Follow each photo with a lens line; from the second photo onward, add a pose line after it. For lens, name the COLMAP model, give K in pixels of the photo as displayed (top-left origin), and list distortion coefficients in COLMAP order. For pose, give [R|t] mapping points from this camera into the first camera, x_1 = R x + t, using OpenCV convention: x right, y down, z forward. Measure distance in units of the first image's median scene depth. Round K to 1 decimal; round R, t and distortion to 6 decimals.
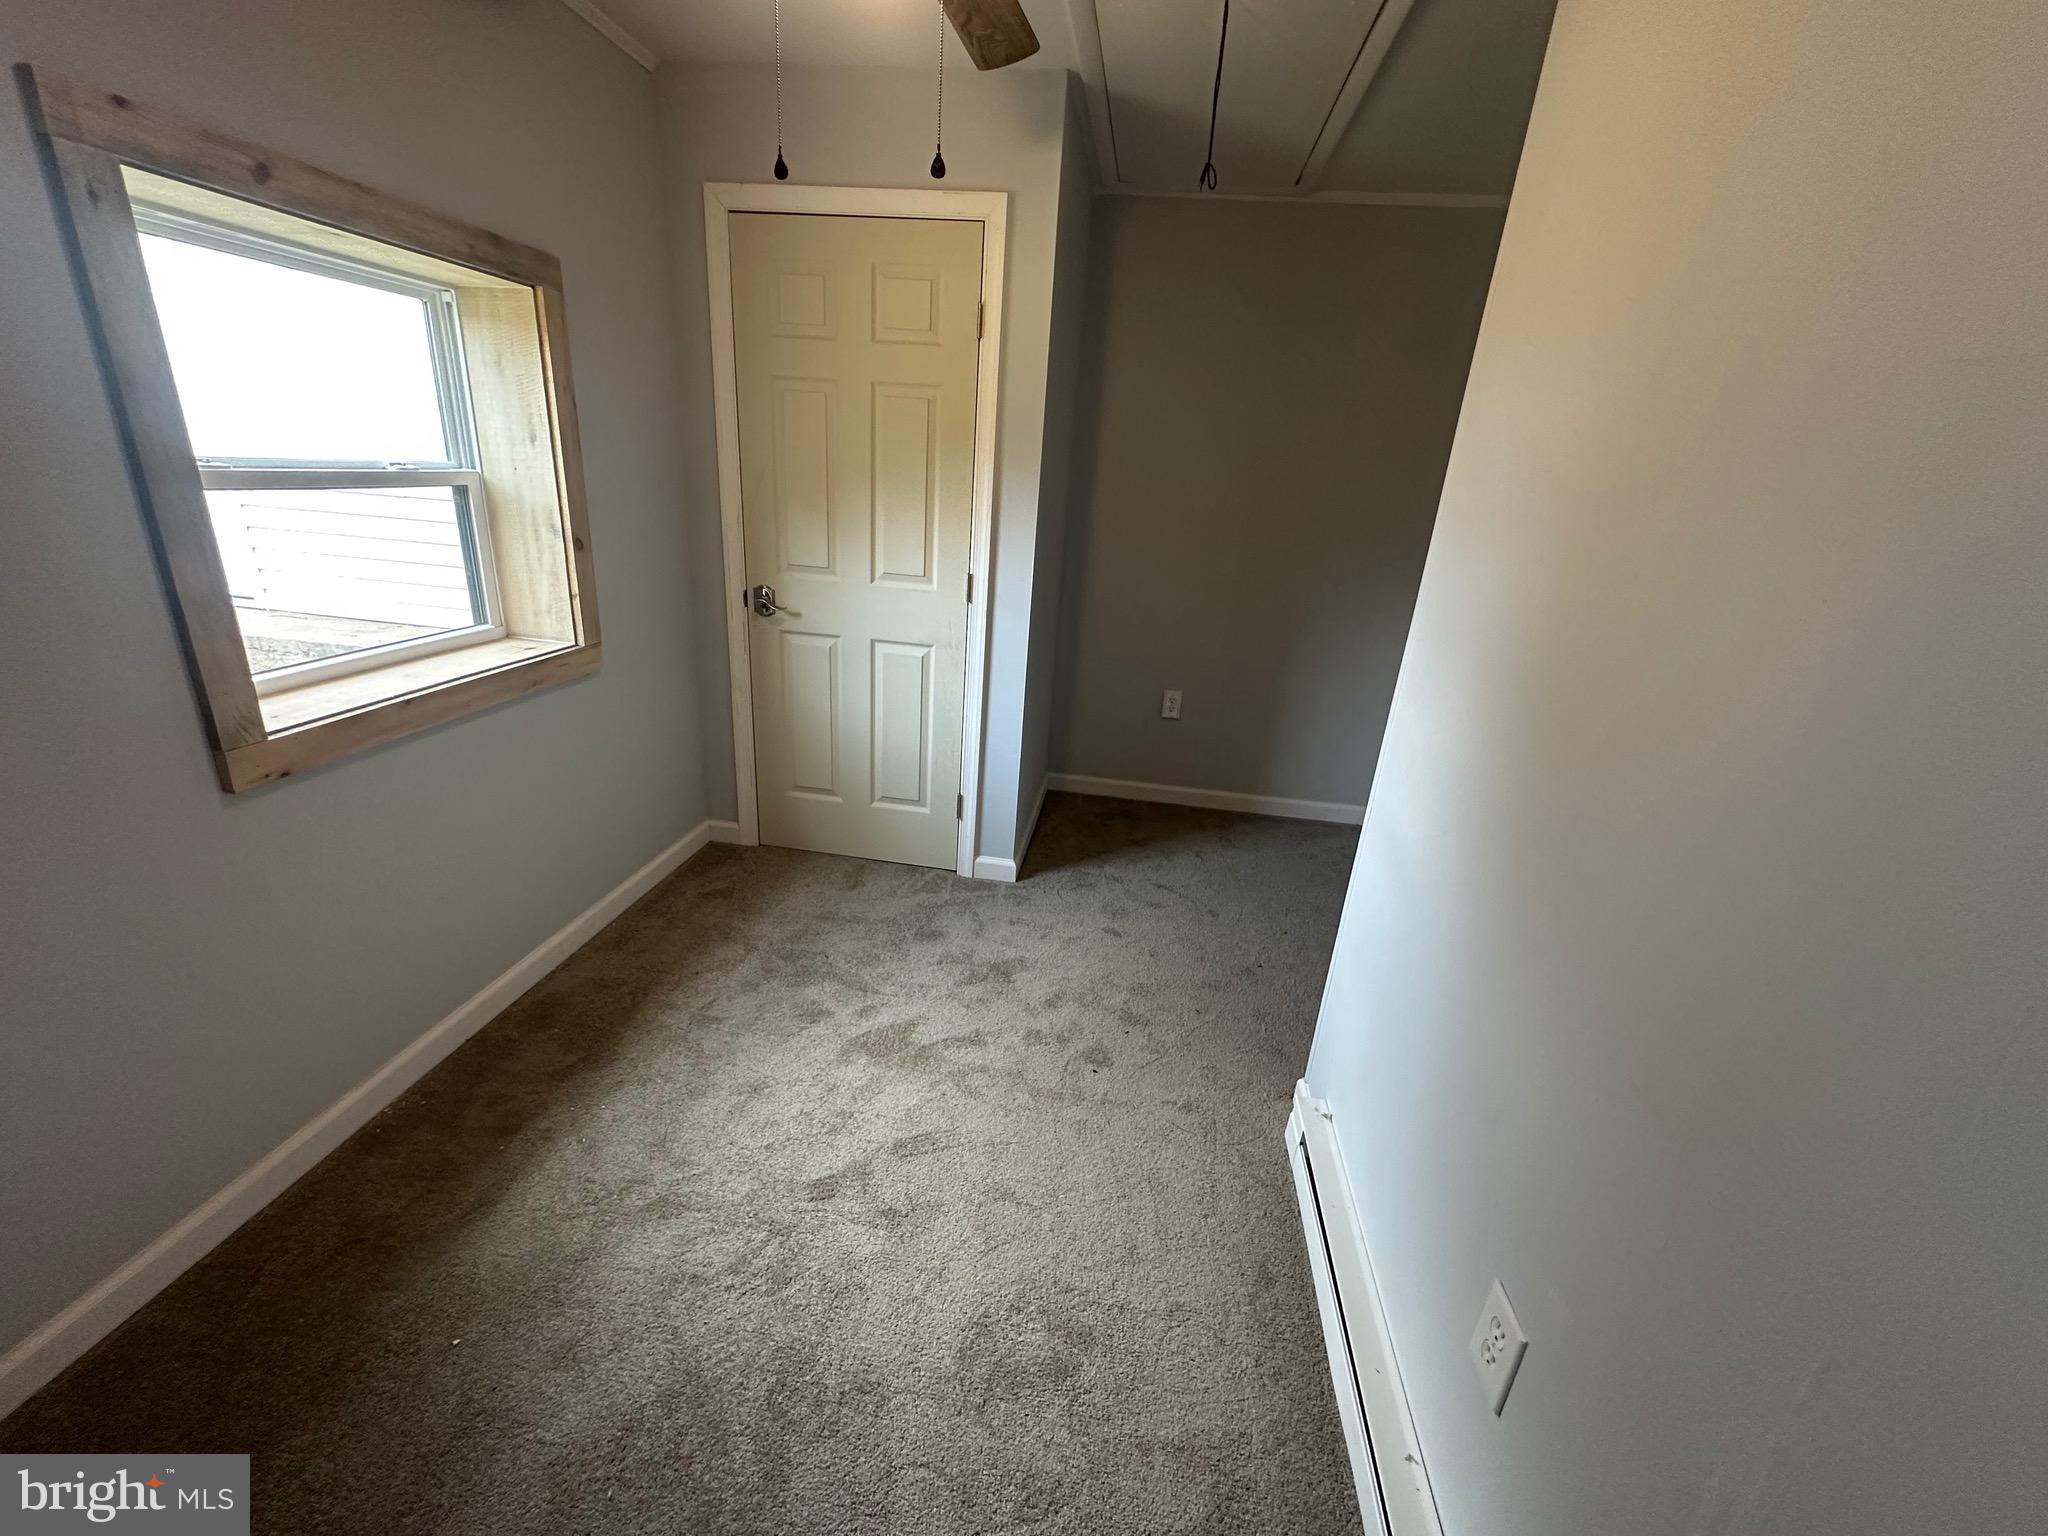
lens RADIAL K [[818.1, 0, 1024.0], [0, 818.1, 763.6], [0, 0, 1]] dist [-0.002255, 0.000443]
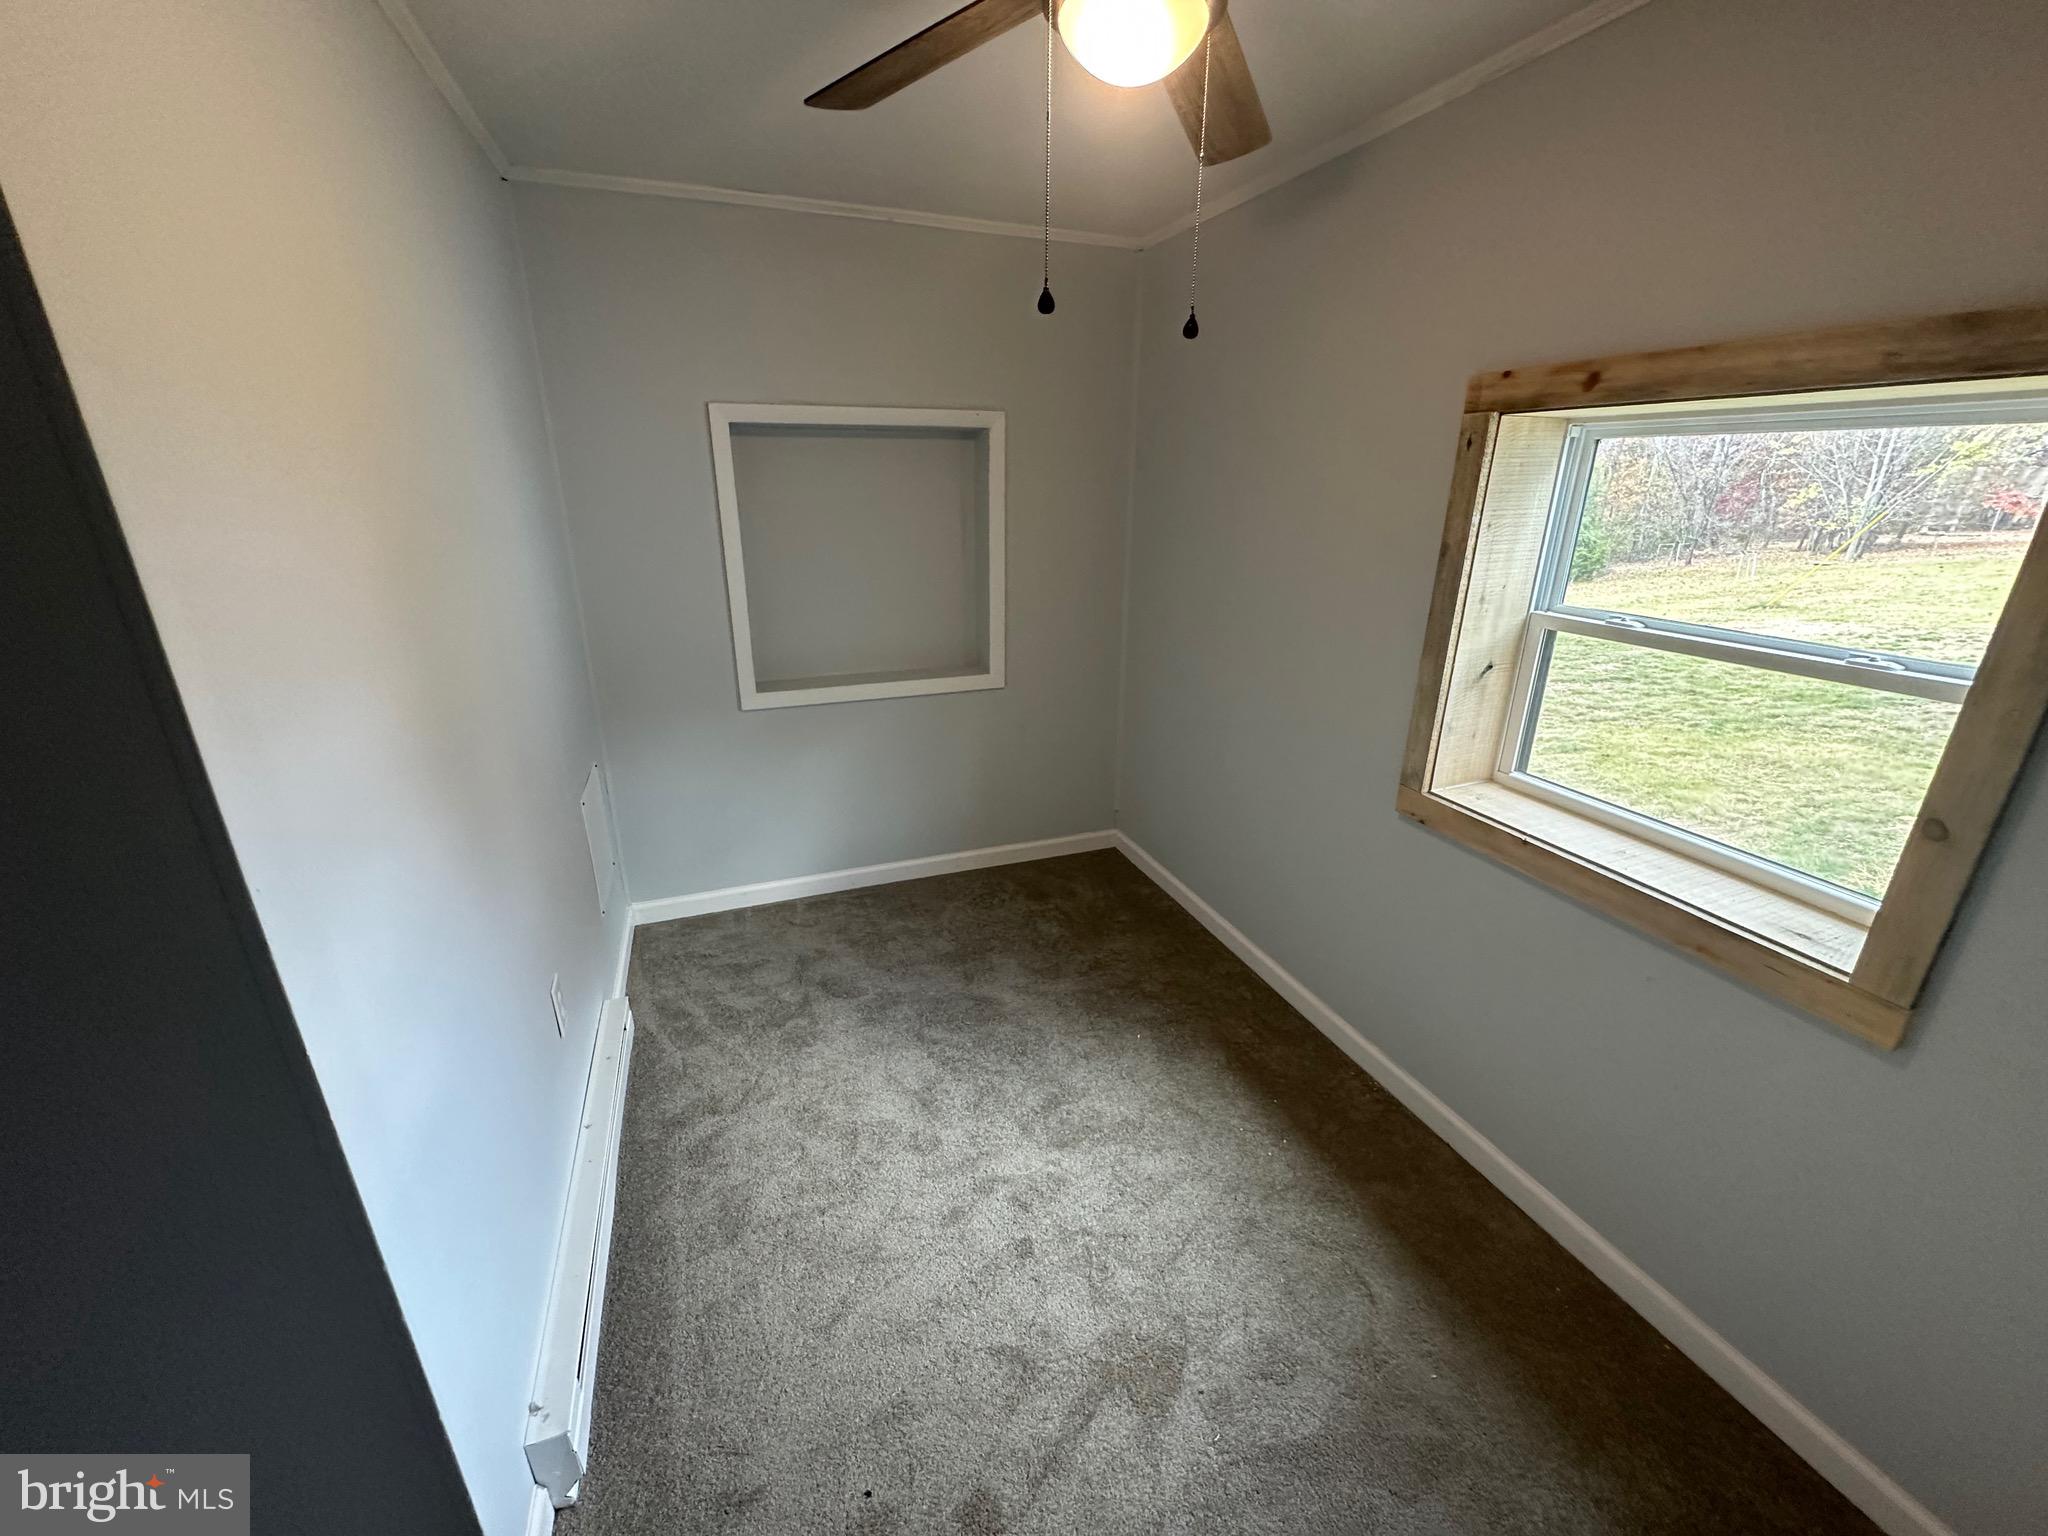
lens RADIAL K [[818.1, 0, 1024.0], [0, 818.1, 763.6], [0, 0, 1]] dist [-0.002255, 0.000443]
pose [[-0.869770, 0.091209, -0.484954, 0.235964], [-0.229844, 0.794770, 0.561705, -0.484539], [0.436660, 0.600018, -0.670303, 1.115543]]
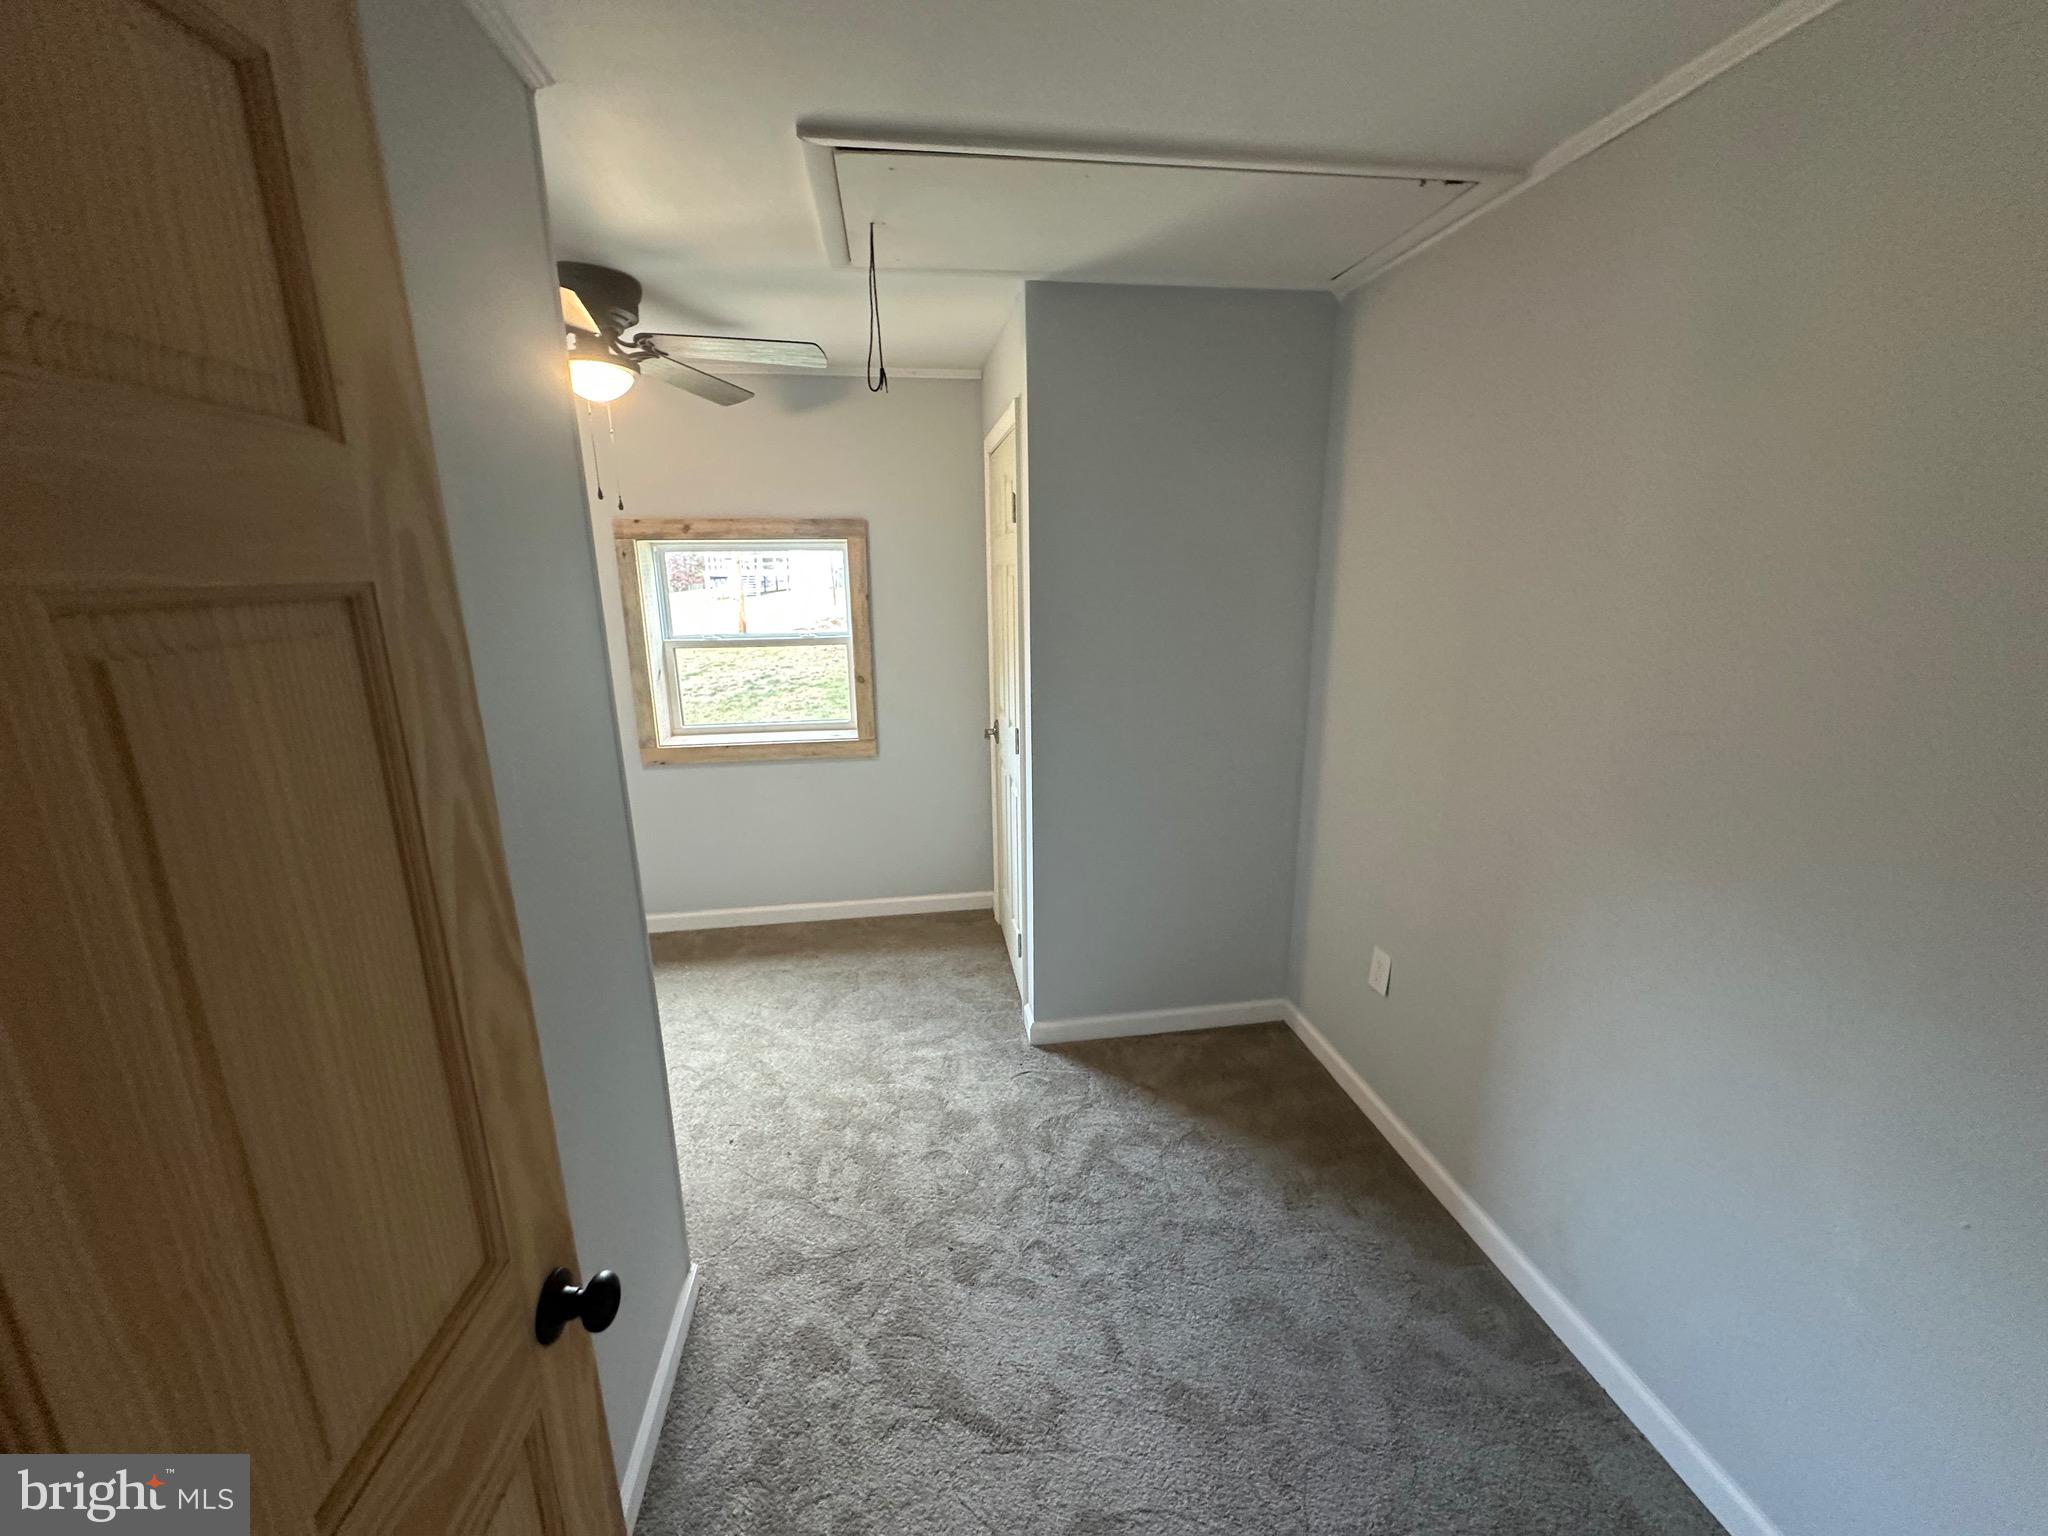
lens RADIAL K [[818.1, 0, 1024.0], [0, 818.1, 763.6], [0, 0, 1]] dist [-0.002255, 0.000443]
pose [[0.298006, 0.158374, -0.941334, 1.184523], [-0.297705, 0.952375, 0.065985, -0.326202], [0.906953, 0.260576, 0.330963, 0.828917]]
